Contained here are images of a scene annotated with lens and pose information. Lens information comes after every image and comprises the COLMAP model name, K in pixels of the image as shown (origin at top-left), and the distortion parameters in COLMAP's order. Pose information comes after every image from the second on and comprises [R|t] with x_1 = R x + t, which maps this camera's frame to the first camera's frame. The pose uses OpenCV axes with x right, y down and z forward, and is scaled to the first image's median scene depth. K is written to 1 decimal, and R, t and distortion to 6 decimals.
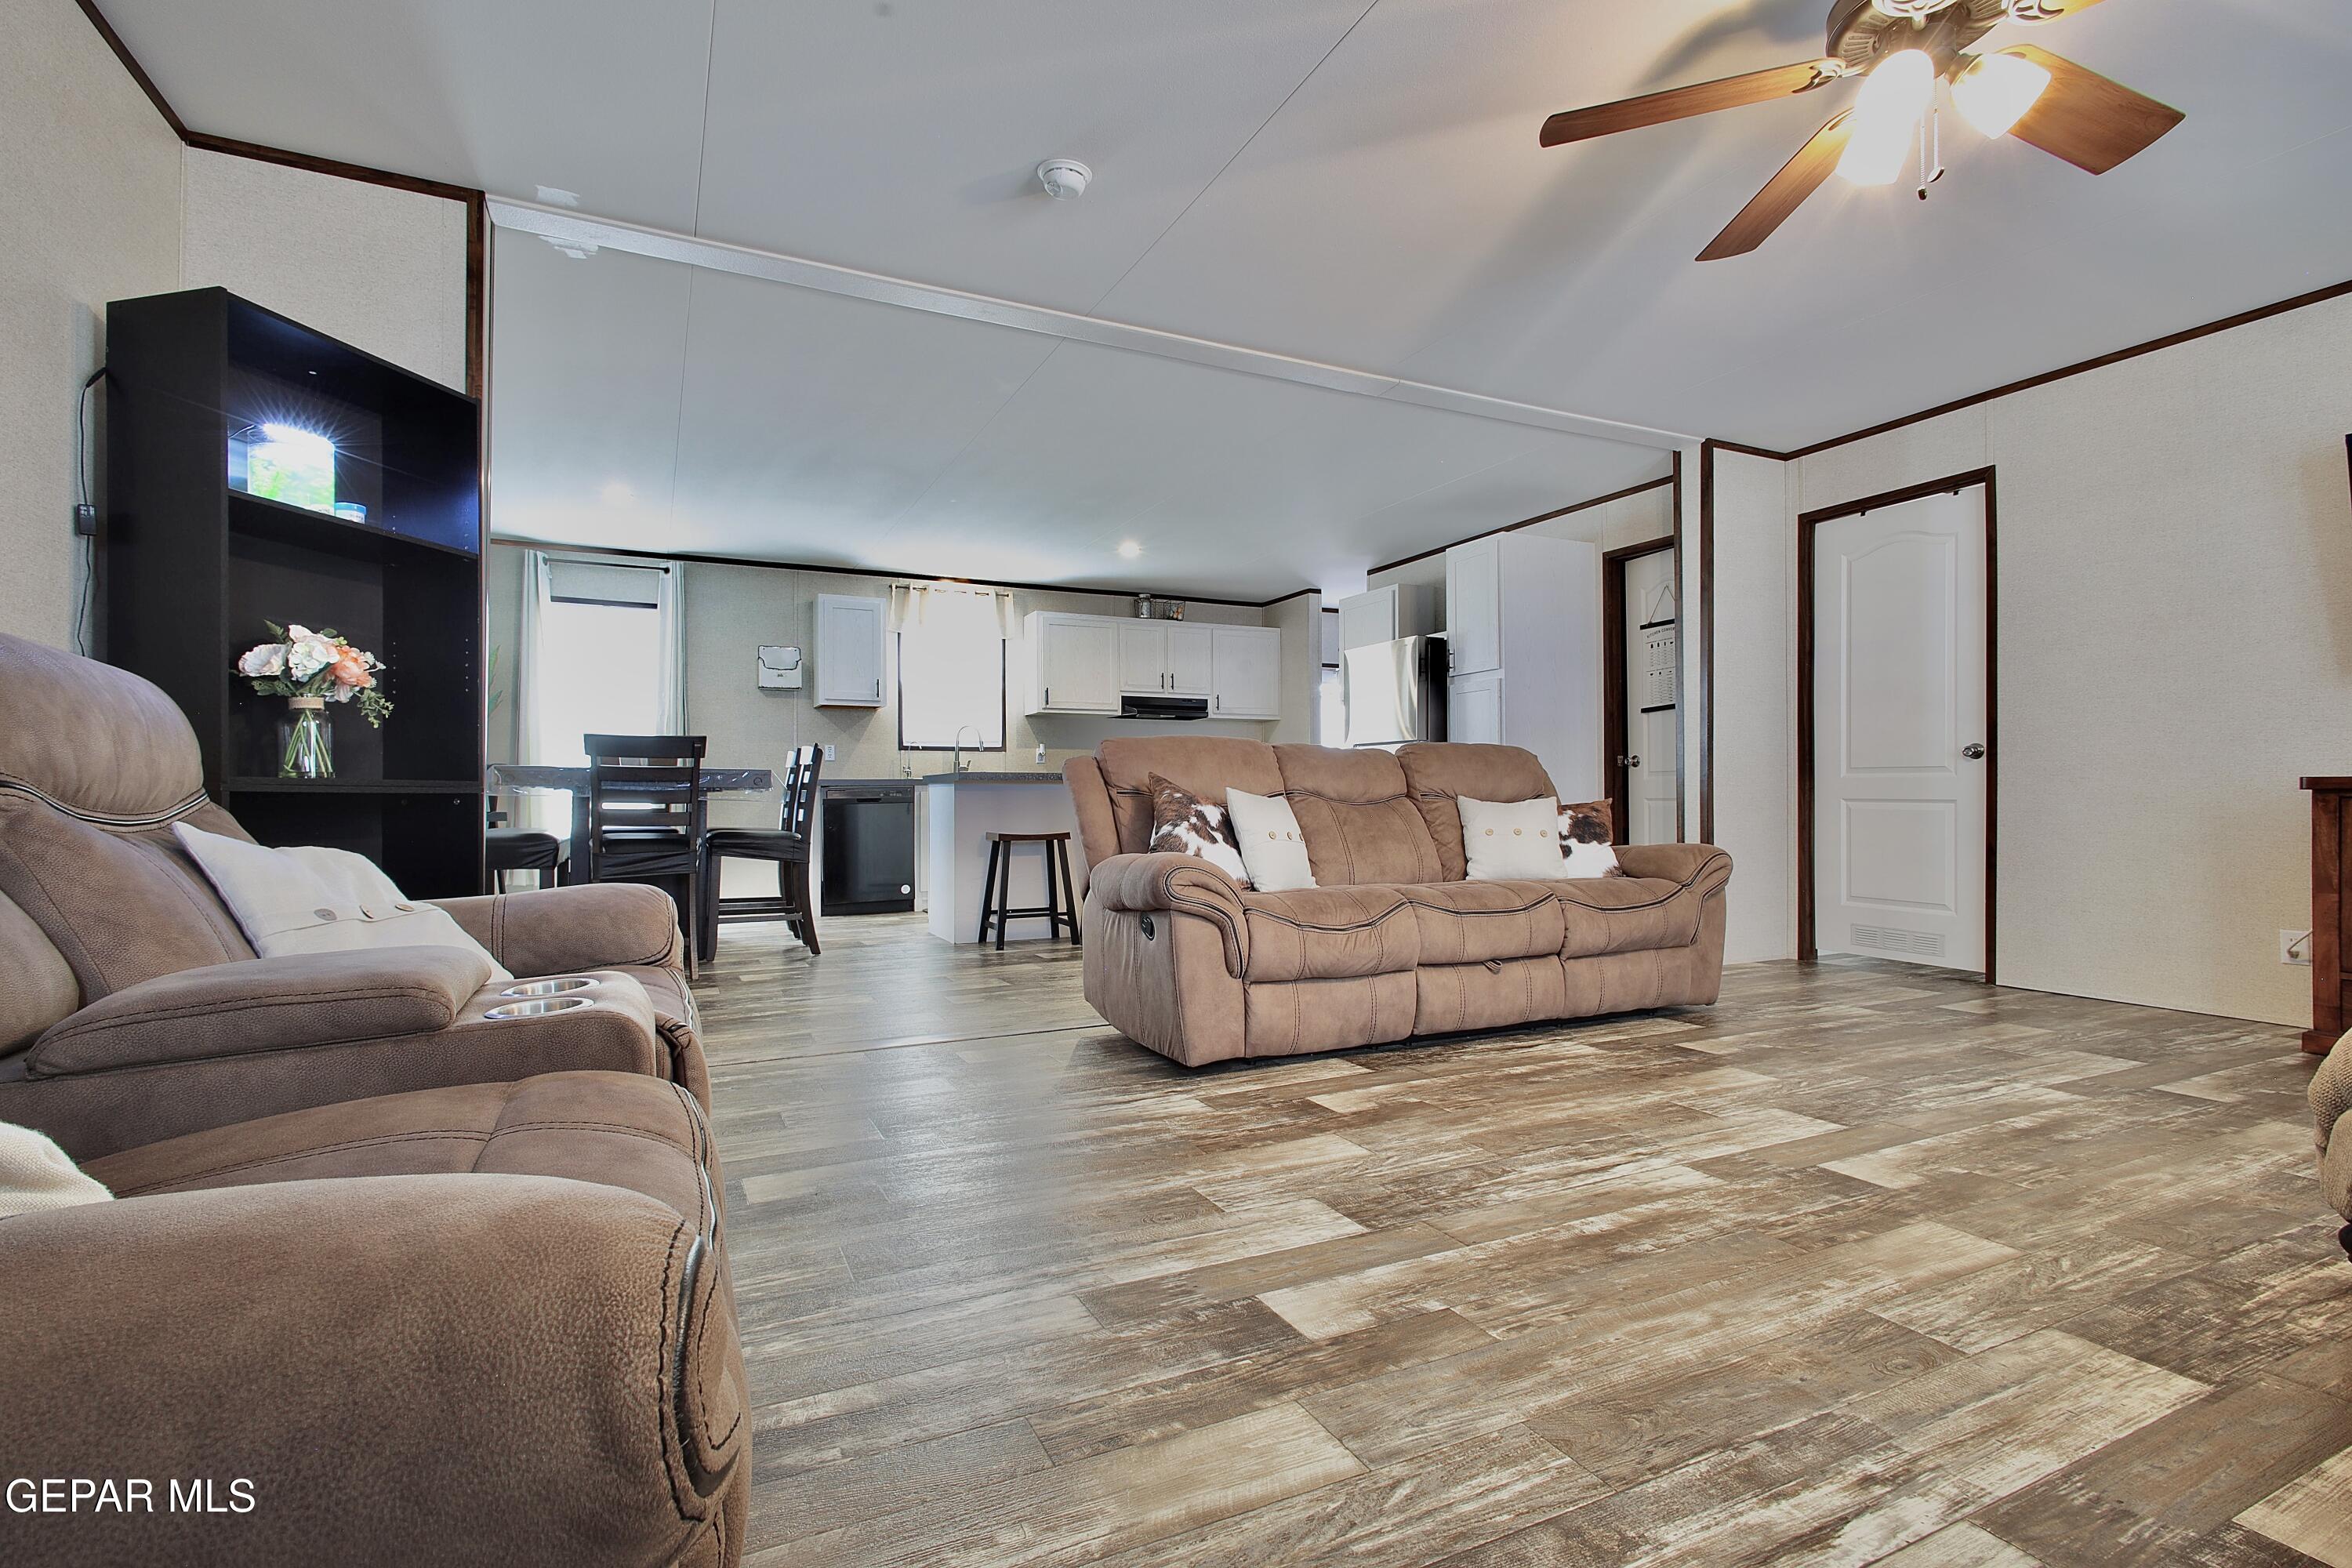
lens RADIAL K [[1086.8, 0, 1167.3], [0, 1086.8, 786.9], [0, 0, 1]] dist [-0.000584, 0.001553]
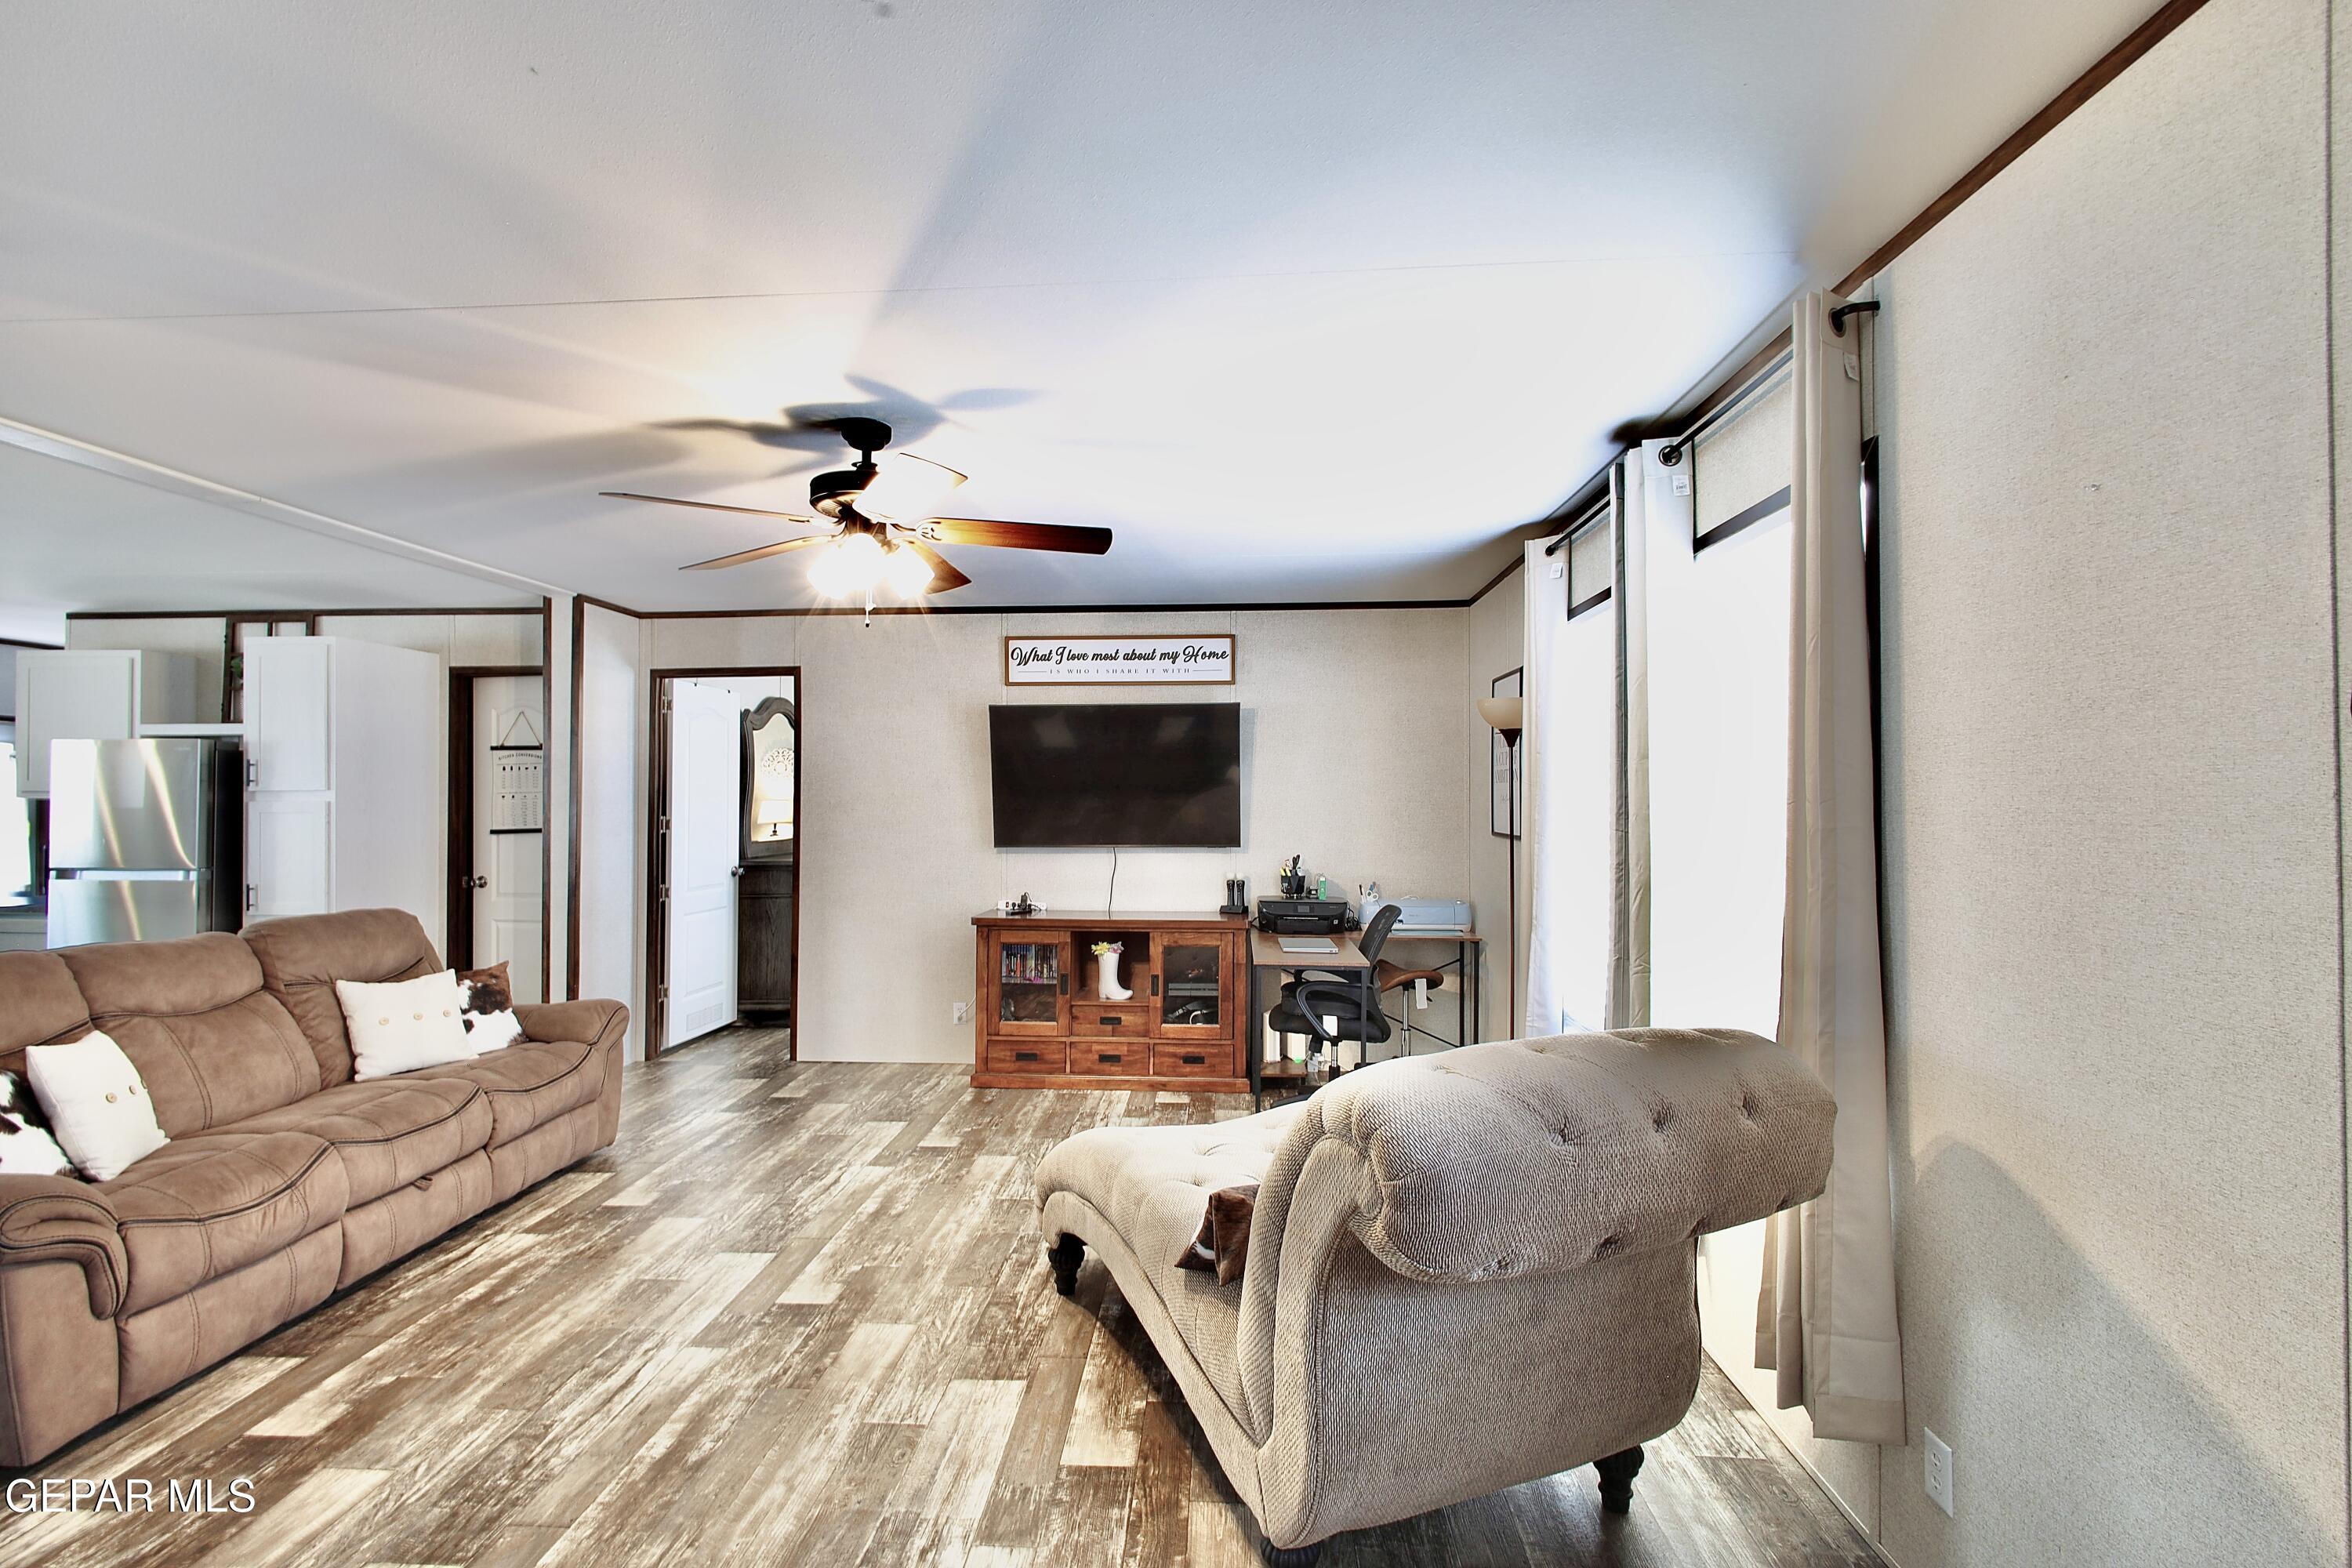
lens RADIAL K [[1086.8, 0, 1165.5], [0, 1086.8, 786.1], [0, 0, 1]] dist [-0.000584, 0.001553]
pose [[0.487968, 0.013030, 0.872764, -0.256588], [-0.007315, 0.999915, -0.010838, -0.207387], [-0.872831, -0.001095, 0.488022, -0.047258]]
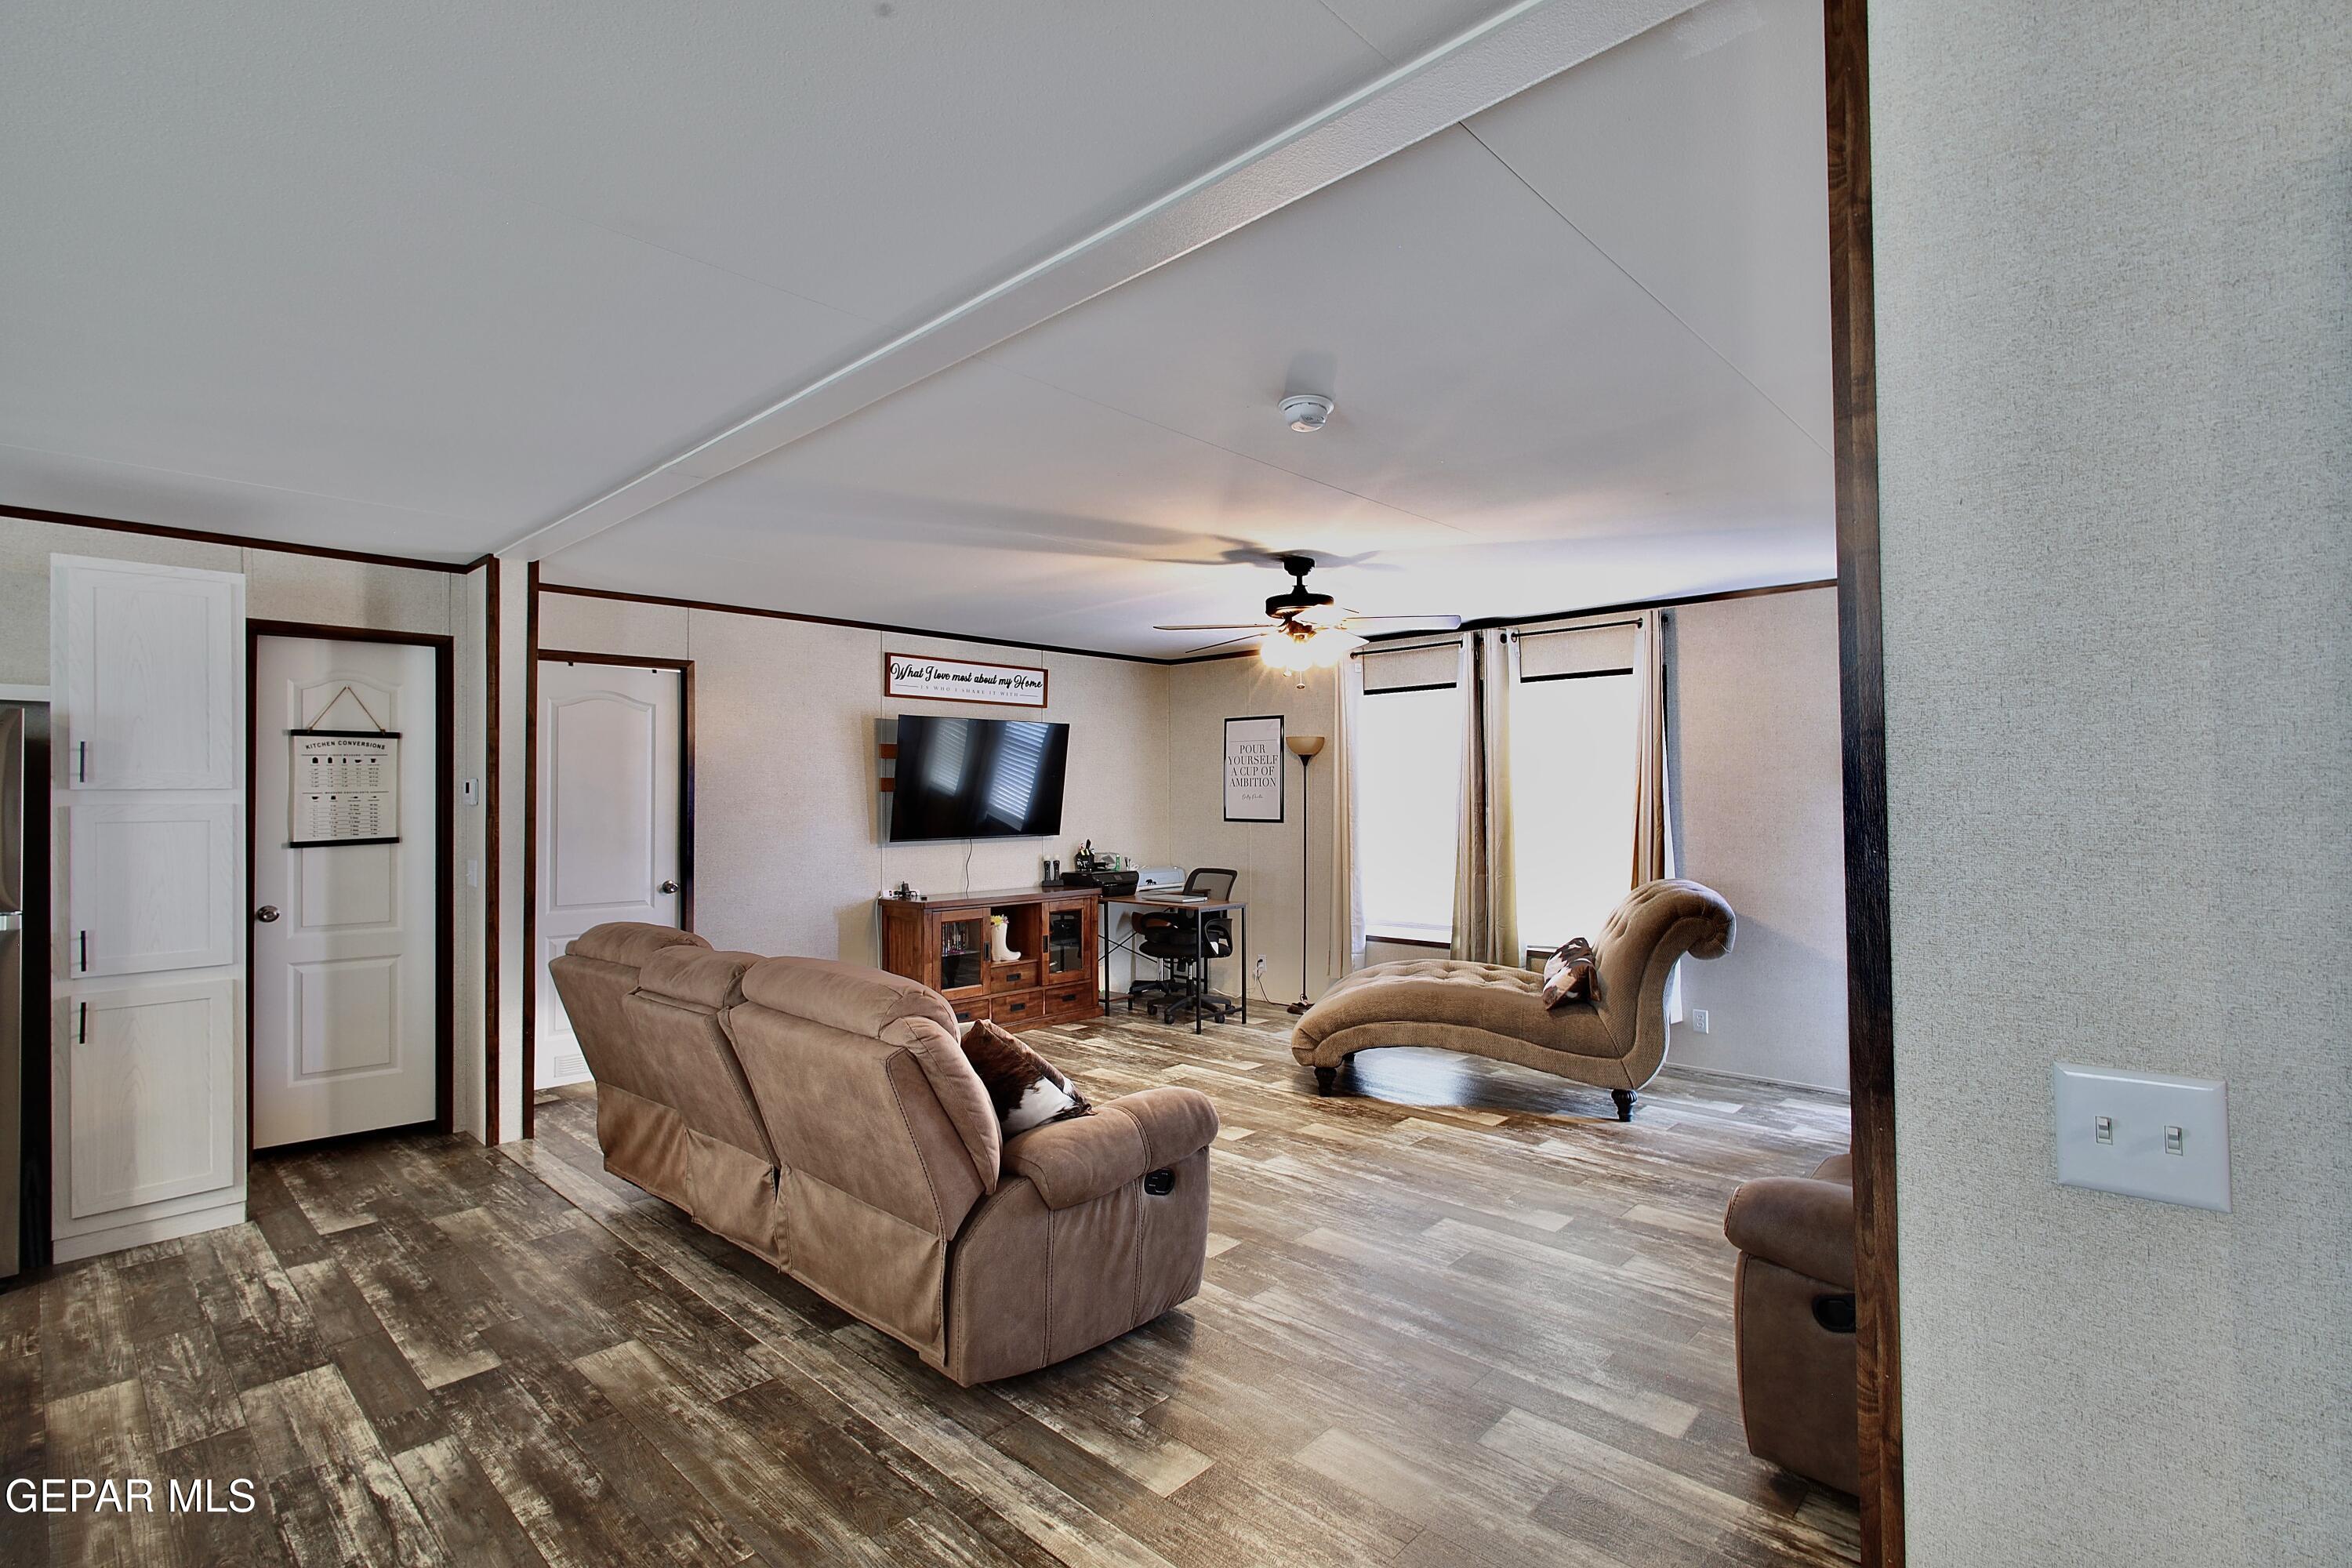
lens RADIAL K [[1086.8, 0, 1165.2], [0, 1086.8, 784.8], [0, 0, 1]] dist [-0.000584, 0.001553]
pose [[-0.352871, 0.013618, 0.935573, -0.912357], [-0.002457, 0.999877, -0.015481, -0.198362], [-0.935669, -0.007762, -0.352795, 1.382207]]
